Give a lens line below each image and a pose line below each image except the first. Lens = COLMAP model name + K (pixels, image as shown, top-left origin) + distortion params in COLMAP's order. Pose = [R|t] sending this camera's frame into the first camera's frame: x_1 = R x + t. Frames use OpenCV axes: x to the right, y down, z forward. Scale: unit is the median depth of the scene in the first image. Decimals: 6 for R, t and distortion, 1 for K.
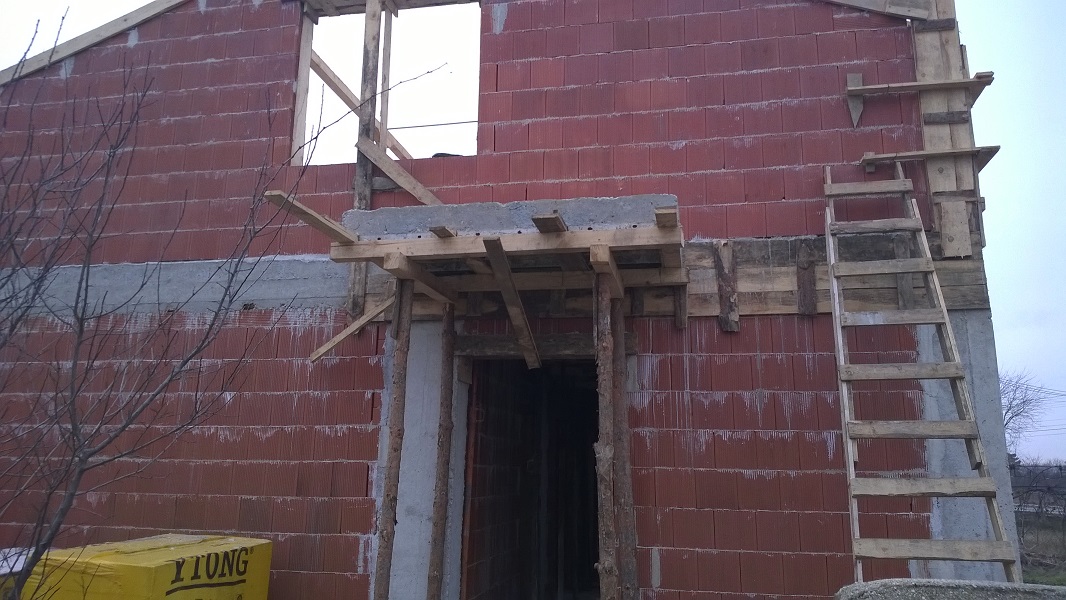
lens RADIAL K [[792.5, 0, 529.9], [0, 792.5, 296.1], [0, 0, 1]] dist [-0.006802, -0.029655]
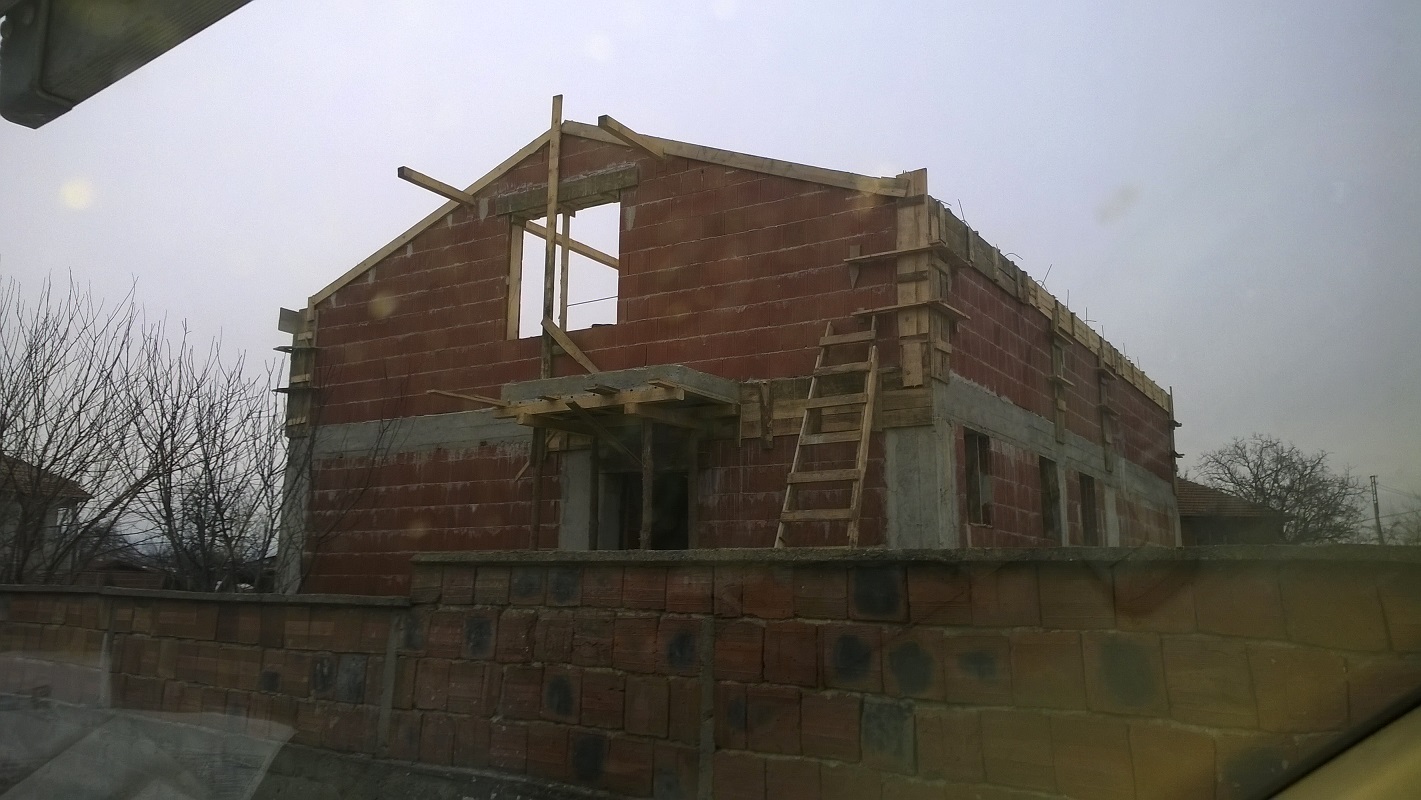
lens RADIAL K [[1056.4, 0, 710.4], [0, 1056.4, 397.9], [0, 0, 1]] dist [-0.006802, -0.029655]
pose [[0.939074, -0.064308, -0.337646, 0.767300], [0.073546, 0.997185, 0.014627, -0.075428], [0.335754, -0.038568, 0.941160, -0.733678]]
